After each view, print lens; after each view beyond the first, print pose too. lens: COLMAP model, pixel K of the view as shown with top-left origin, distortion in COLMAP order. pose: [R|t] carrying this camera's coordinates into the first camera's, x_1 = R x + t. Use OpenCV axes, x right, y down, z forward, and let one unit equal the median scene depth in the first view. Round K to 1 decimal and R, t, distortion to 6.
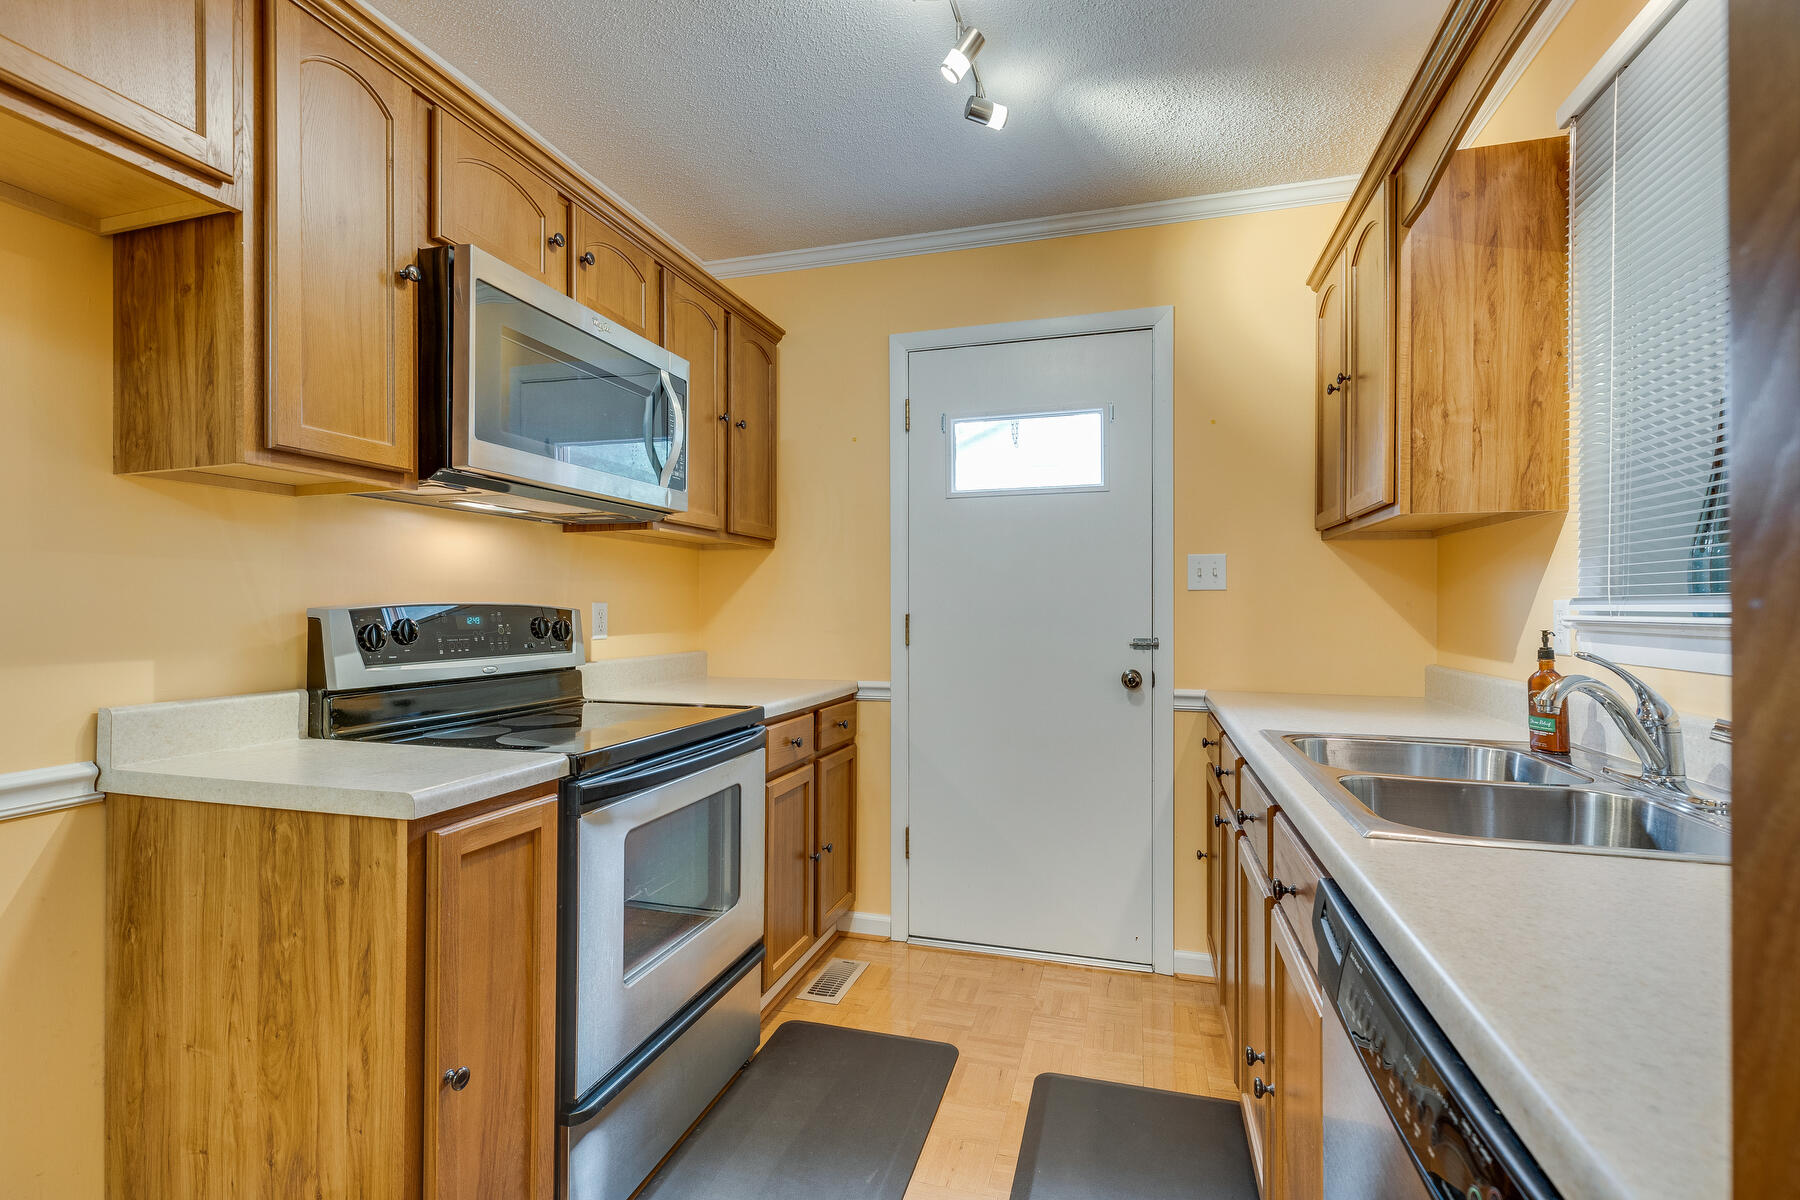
lens RADIAL K [[806.6, 0, 900.6], [0, 806.6, 596.1], [0, 0, 1]] dist [-0.001387, -0.000055]
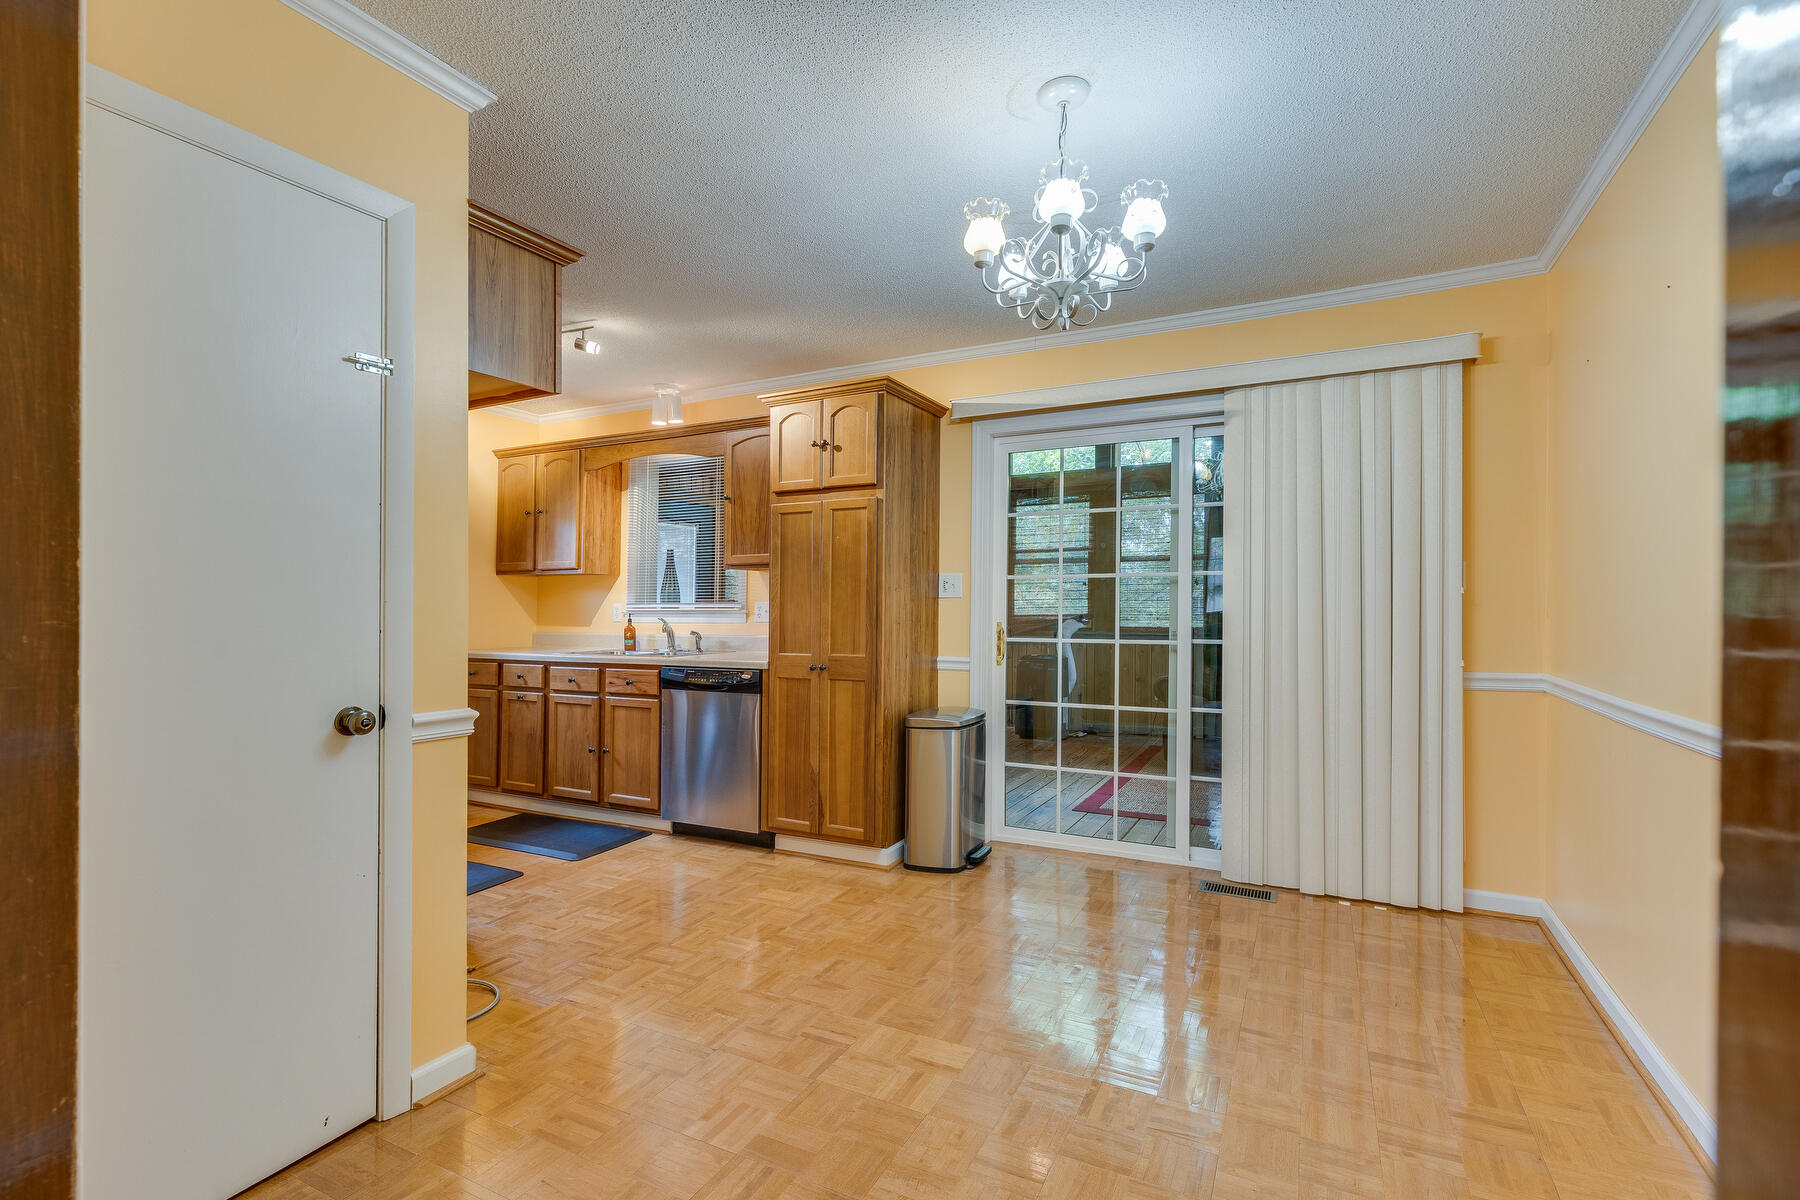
lens RADIAL K [[806.6, 0, 901.7], [0, 806.6, 600.4], [0, 0, 1]] dist [-0.001387, -0.000055]
pose [[0.189933, 0.006764, 0.981774, -1.946771], [-0.003686, 0.999974, -0.006176, 0.005854], [-0.981790, -0.002445, 0.189953, -0.626768]]
